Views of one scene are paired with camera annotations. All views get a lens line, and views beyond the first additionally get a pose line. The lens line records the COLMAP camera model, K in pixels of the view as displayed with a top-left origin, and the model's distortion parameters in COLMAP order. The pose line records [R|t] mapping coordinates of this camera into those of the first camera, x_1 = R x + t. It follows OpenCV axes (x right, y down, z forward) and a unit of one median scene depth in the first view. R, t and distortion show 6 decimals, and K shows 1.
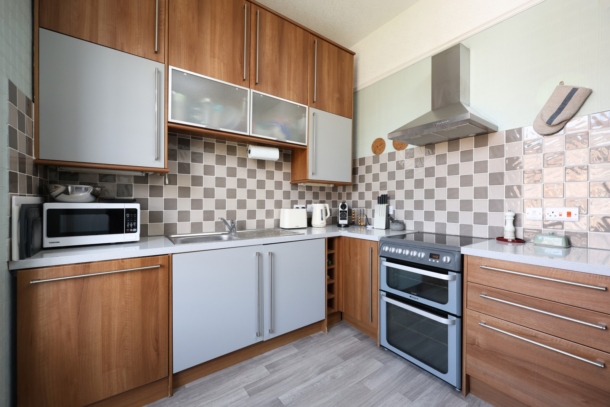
lens RADIAL K [[245.9, 0, 311.0], [0, 245.9, 205.1], [0, 0, 1]] dist [0.001417, 0.000325]
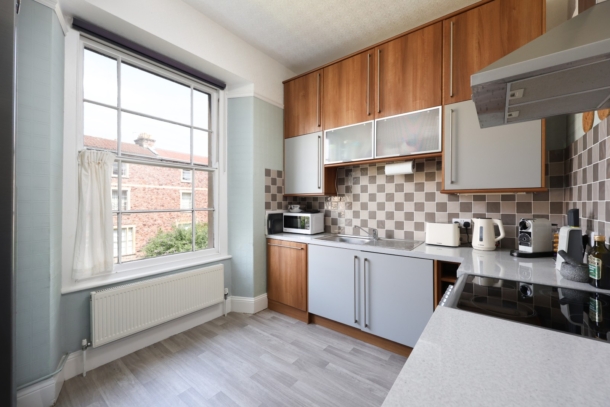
lens RADIAL K [[245.9, 0, 305.9], [0, 245.9, 204.5], [0, 0, 1]] dist [0.001417, 0.000325]
pose [[0.272126, 0.001498, -0.962260, 0.898169], [-0.011229, 0.999936, -0.001619, -0.061565], [0.962196, 0.011246, 0.272126, 0.400474]]
